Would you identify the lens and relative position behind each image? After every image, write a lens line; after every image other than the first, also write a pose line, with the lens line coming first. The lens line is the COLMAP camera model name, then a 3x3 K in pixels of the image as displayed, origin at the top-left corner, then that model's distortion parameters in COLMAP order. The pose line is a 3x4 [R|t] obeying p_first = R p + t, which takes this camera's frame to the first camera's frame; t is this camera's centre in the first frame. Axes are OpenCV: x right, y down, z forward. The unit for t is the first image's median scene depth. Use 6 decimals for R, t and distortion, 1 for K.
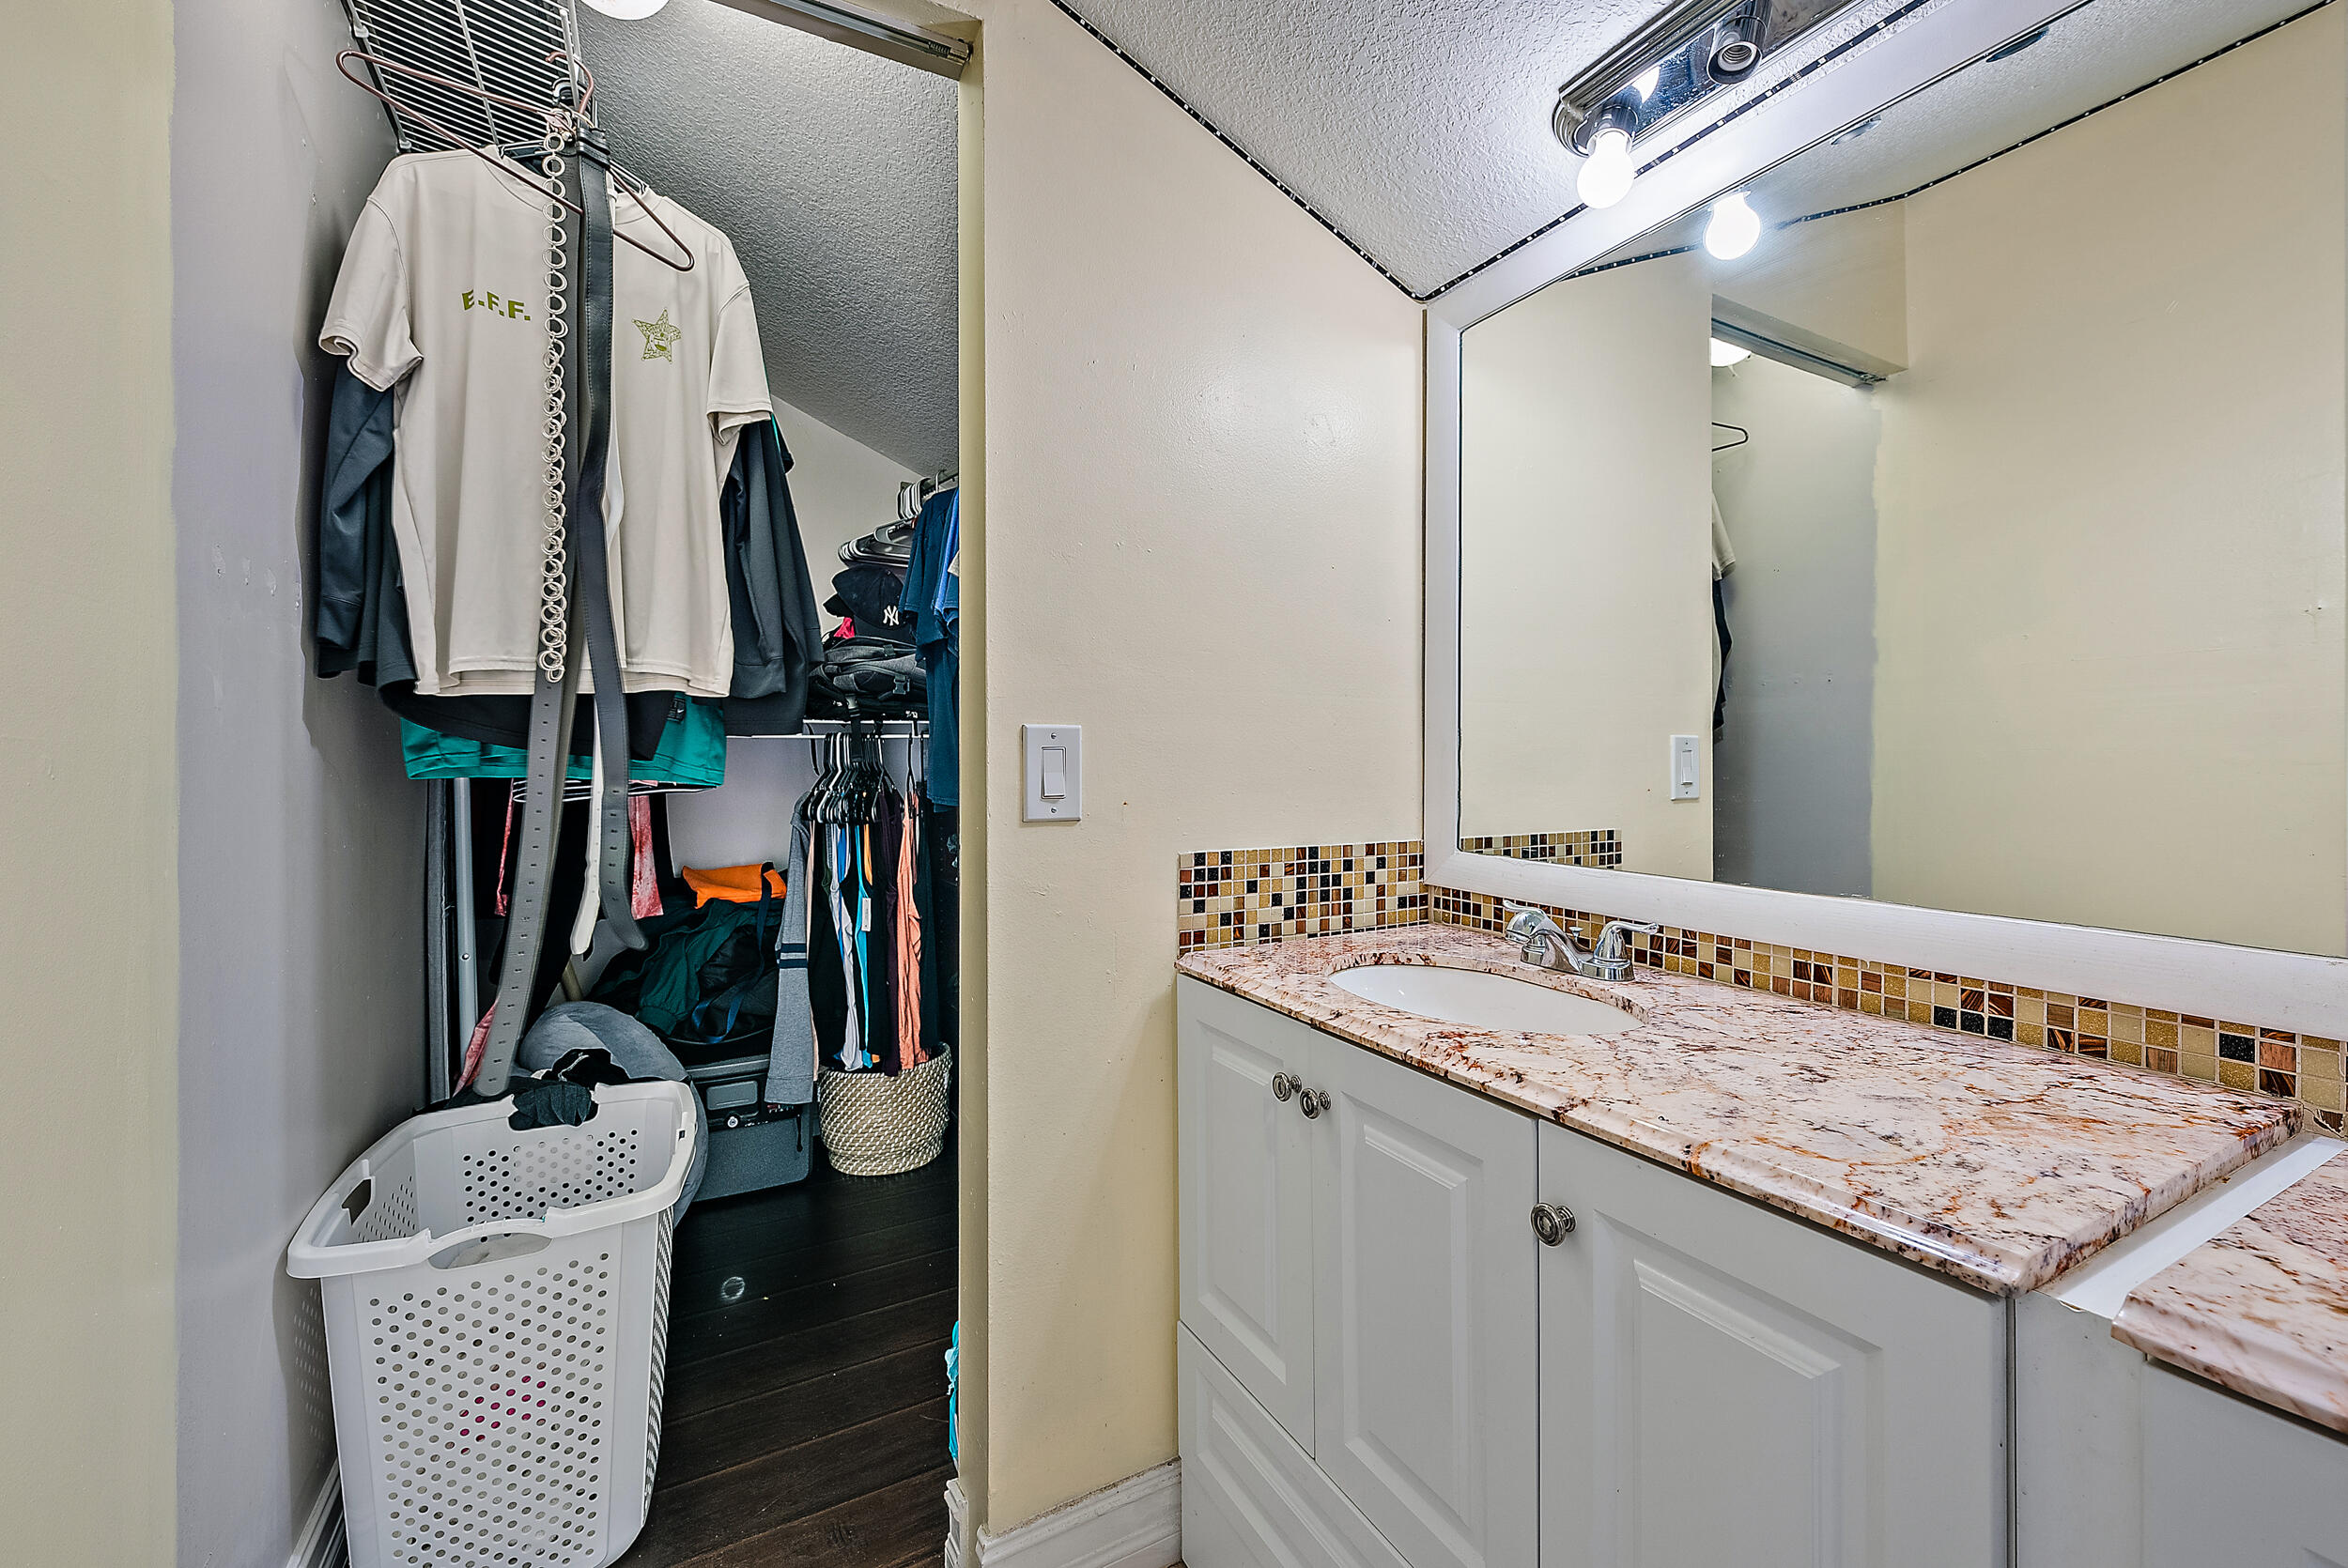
lens RADIAL K [[971.5, 0, 1172.6], [0, 971.5, 758.7], [0, 0, 1]] dist [-0.000507, -0.000012]
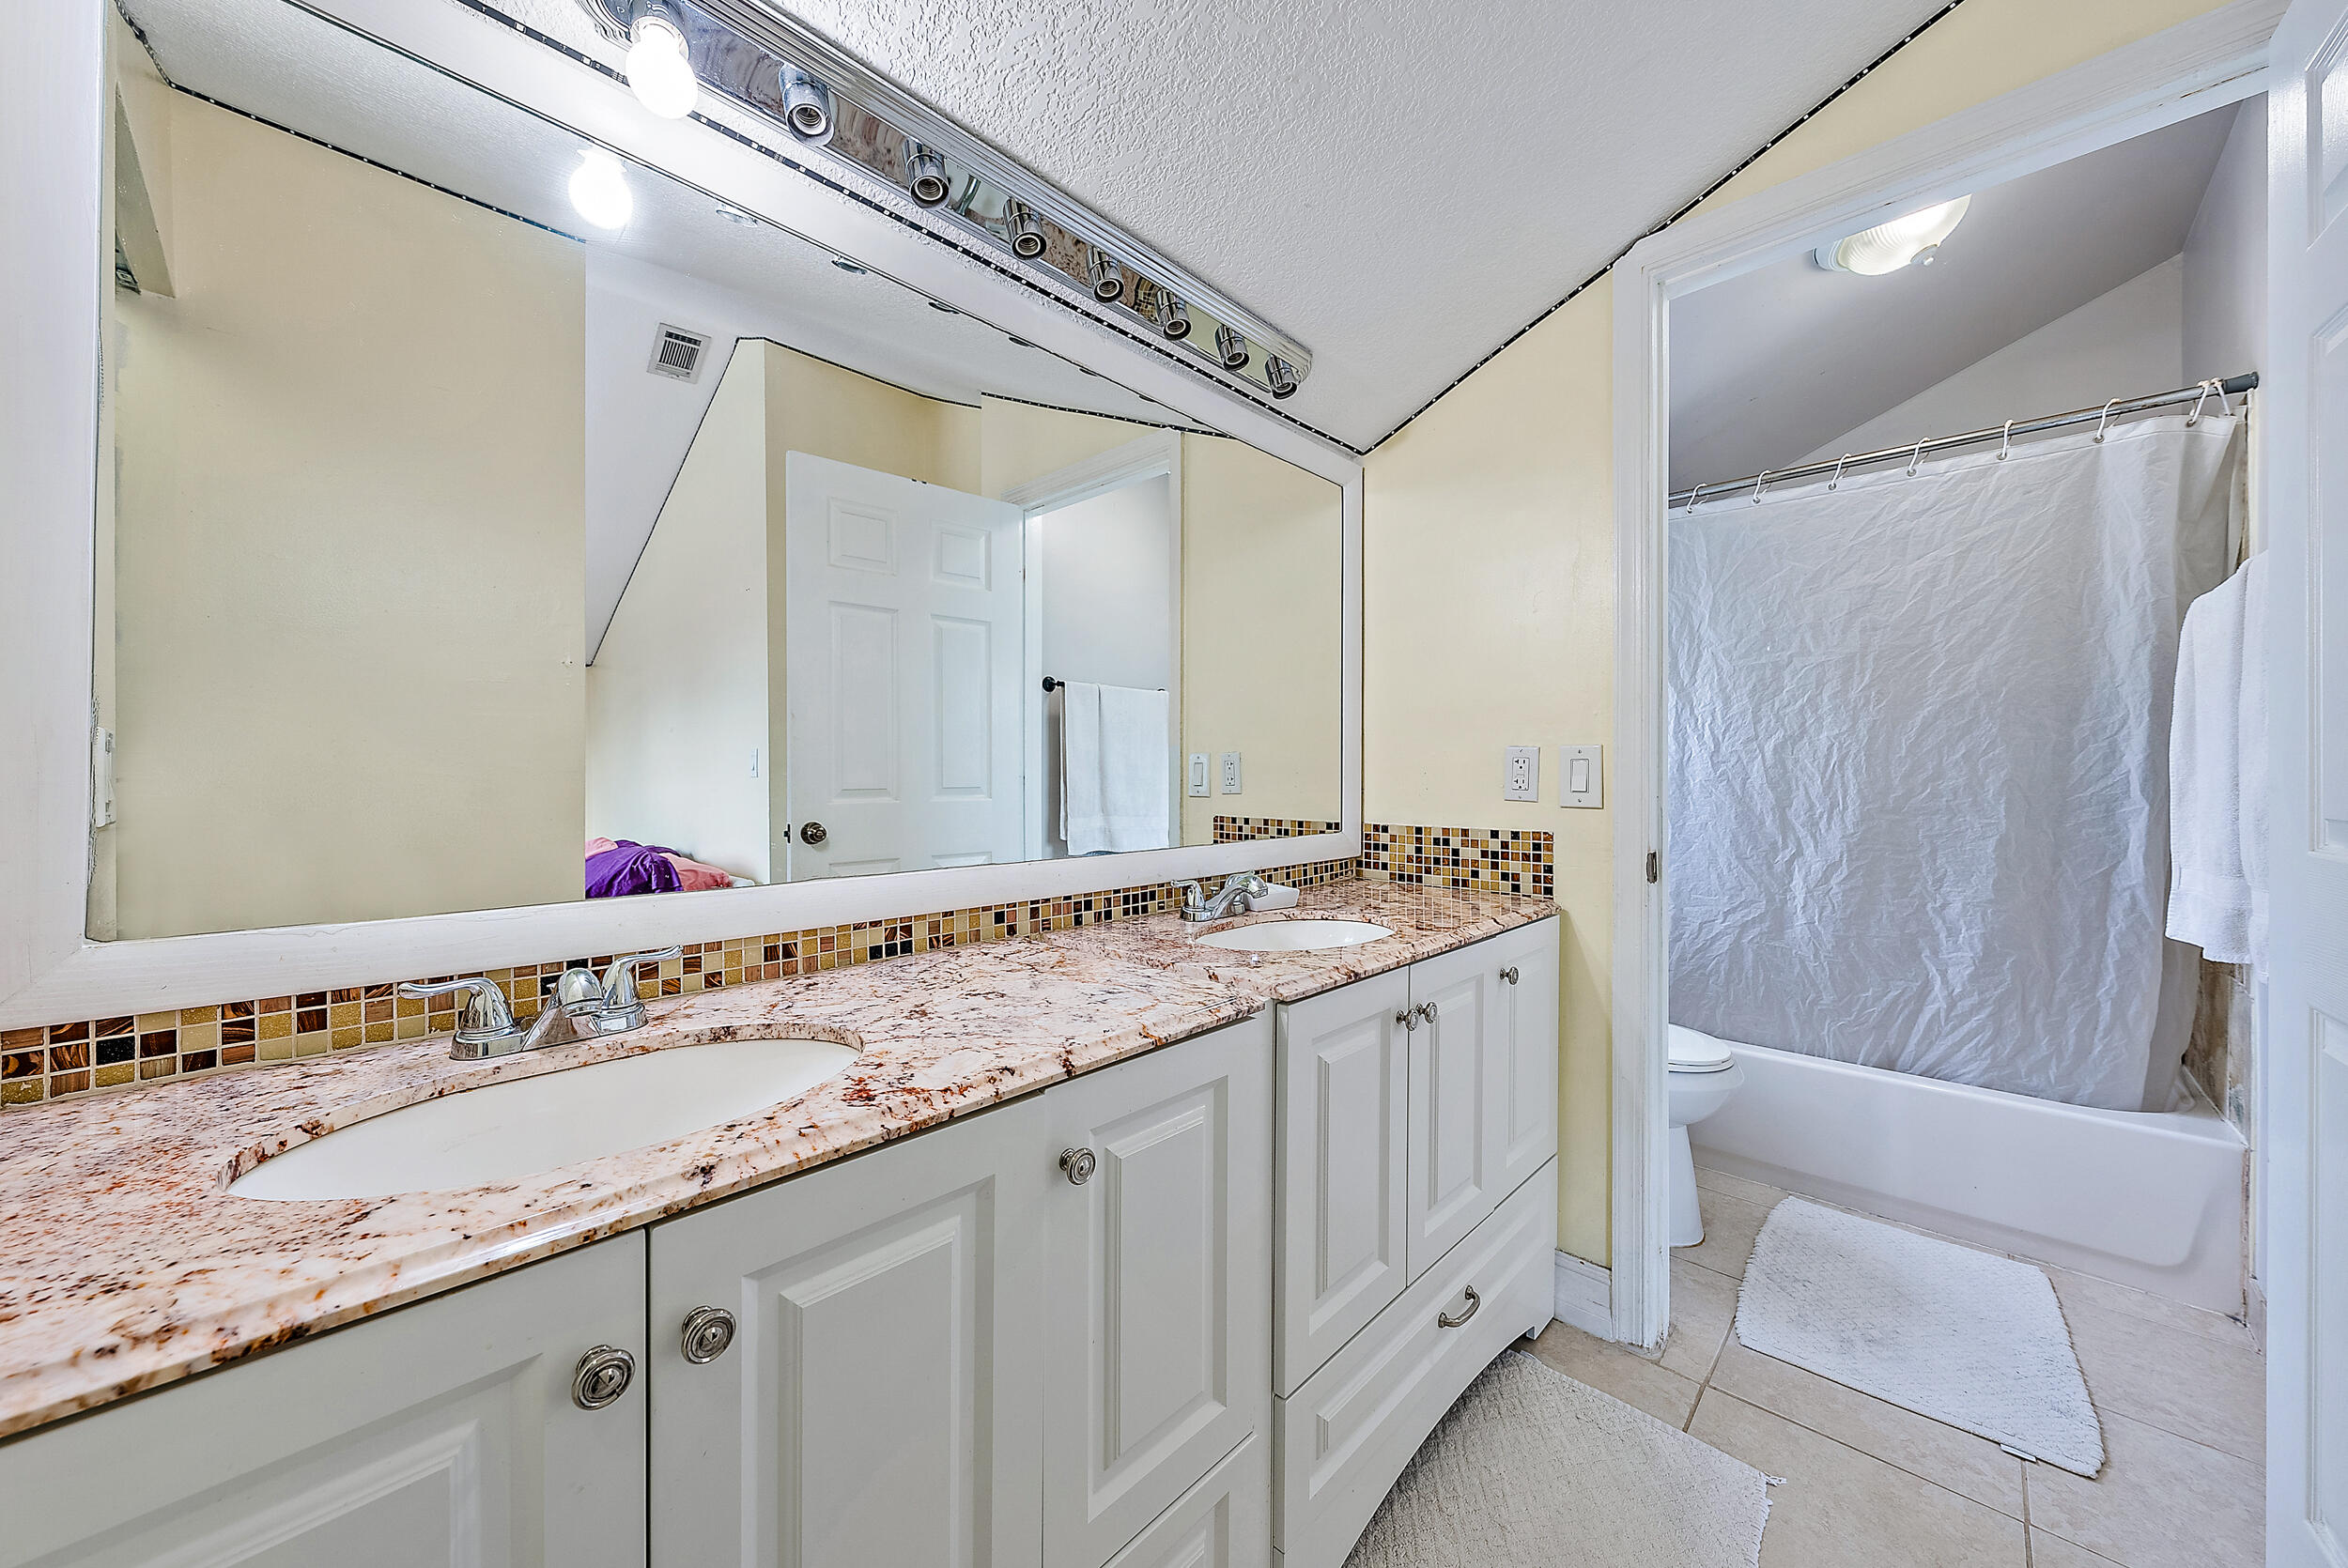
lens RADIAL K [[812.7, 0, 1221.6], [0, 812.7, 770.6], [0, 0, 1]] dist [-0.006010, -0.000079]
pose [[-0.328402, 0.001015, 0.944538, -0.325301], [-0.000086, 0.999999, -0.001105, 0.006670], [-0.944538, -0.000444, -0.328401, 0.653644]]
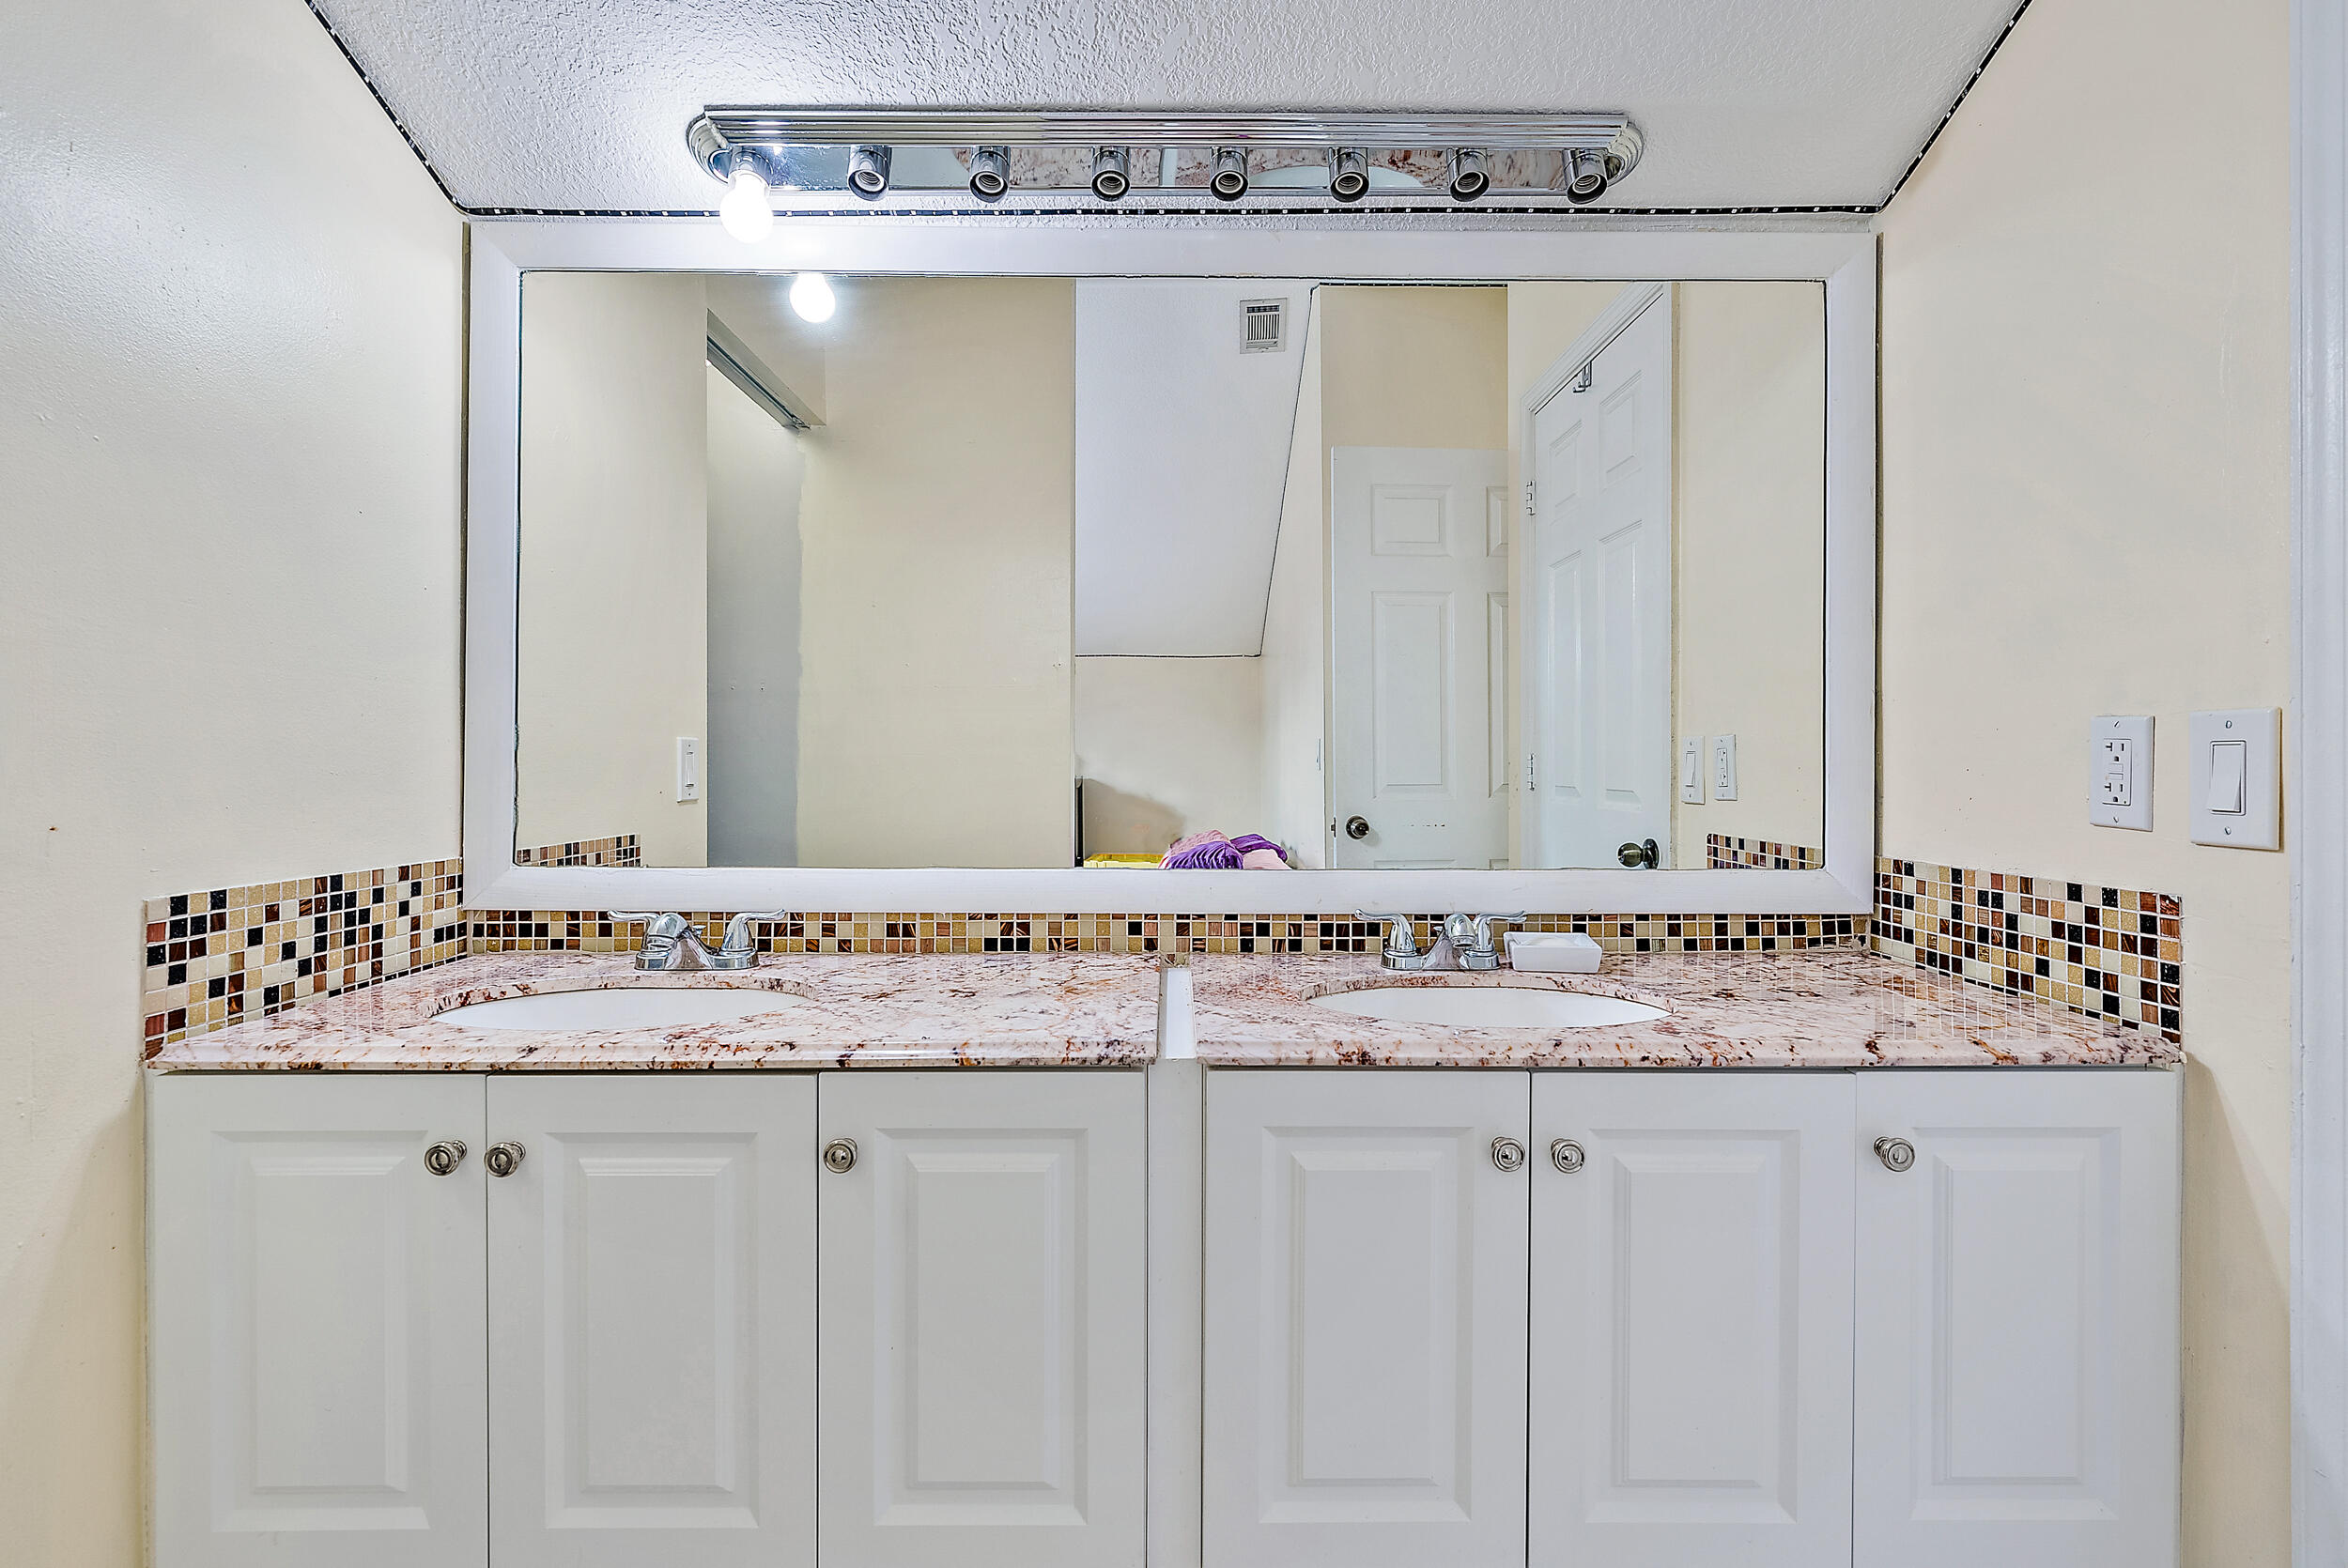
lens RADIAL K [[1088.0, 0, 1219.3], [0, 1088.0, 752.6], [0, 0, 1]] dist [-0.001856, -0.000319]
pose [[0.447540, 0.008383, 0.894225, -0.328375], [-0.000022, 0.999956, -0.009363, 0.003316], [-0.894264, 0.004171, 0.447520, 0.003217]]
